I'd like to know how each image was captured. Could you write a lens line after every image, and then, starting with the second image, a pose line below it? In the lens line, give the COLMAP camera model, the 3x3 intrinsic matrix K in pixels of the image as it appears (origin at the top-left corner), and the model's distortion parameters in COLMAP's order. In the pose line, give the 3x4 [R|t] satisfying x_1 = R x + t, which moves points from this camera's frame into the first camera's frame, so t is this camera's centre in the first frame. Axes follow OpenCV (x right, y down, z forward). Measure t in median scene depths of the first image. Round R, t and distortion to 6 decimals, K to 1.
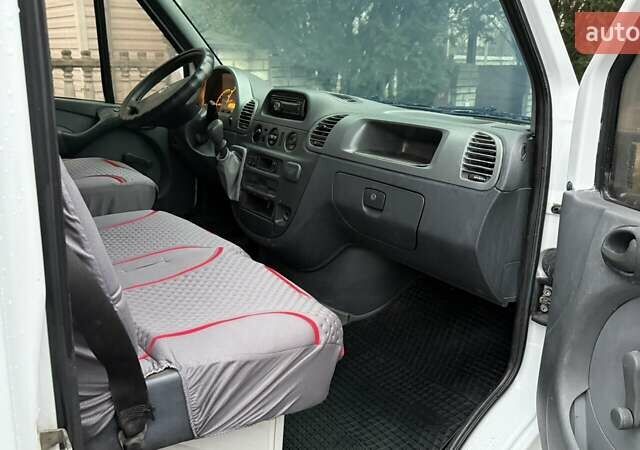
lens RADIAL K [[561.1, 0, 319.1], [0, 561.1, 217.0], [0, 0, 1]] dist [0.239372, -0.529239]
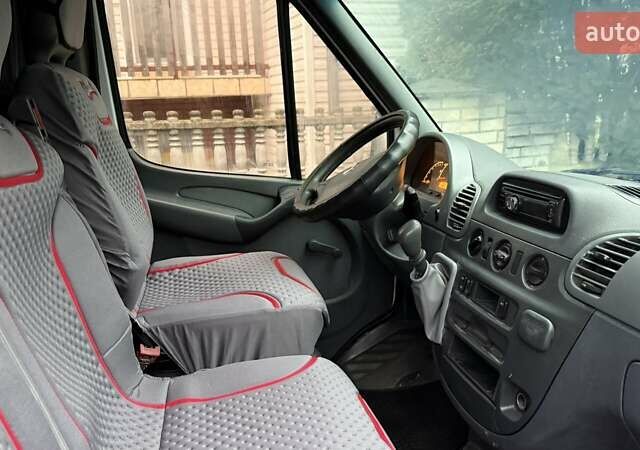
lens RADIAL K [[561.1, 0, 319.1], [0, 561.1, 217.0], [0, 0, 1]] dist [0.239372, -0.529239]
pose [[0.922229, 0.036563, -0.384911, -0.026900], [-0.061256, 0.996762, -0.052084, -0.131235], [0.381760, 0.071612, 0.921483, 0.344214]]
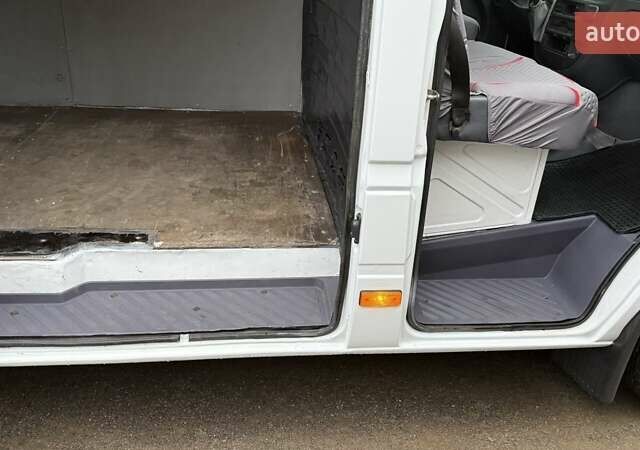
lens RADIAL K [[572.9, 0, 316.8], [0, 572.9, 226.6], [0, 0, 1]] dist [0.158700, -0.277355]
pose [[0.871511, 0.206160, -0.444935, 0.086186], [-0.126568, 0.971158, 0.202071, 0.170455], [0.473761, -0.119792, 0.872468, -0.415556]]
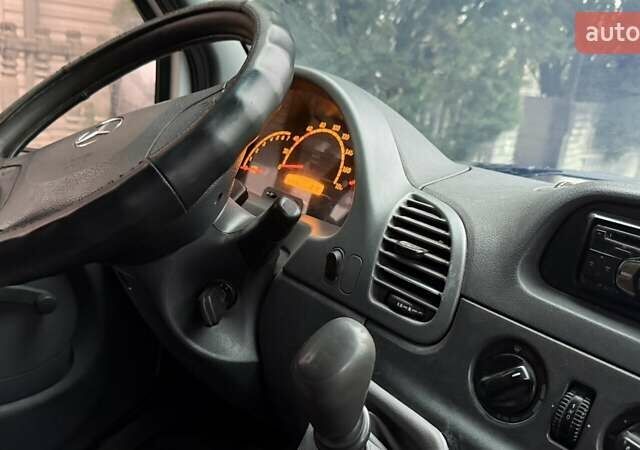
lens RADIAL K [[572.9, 0, 316.8], [0, 572.9, 226.6], [0, 0, 1]] dist [0.158700, -0.277355]
pose [[0.992610, 0.076527, 0.094178, -0.207756], [-0.075506, 0.997042, -0.014360, -0.196956], [-0.094998, 0.007142, 0.995452, 0.776619]]
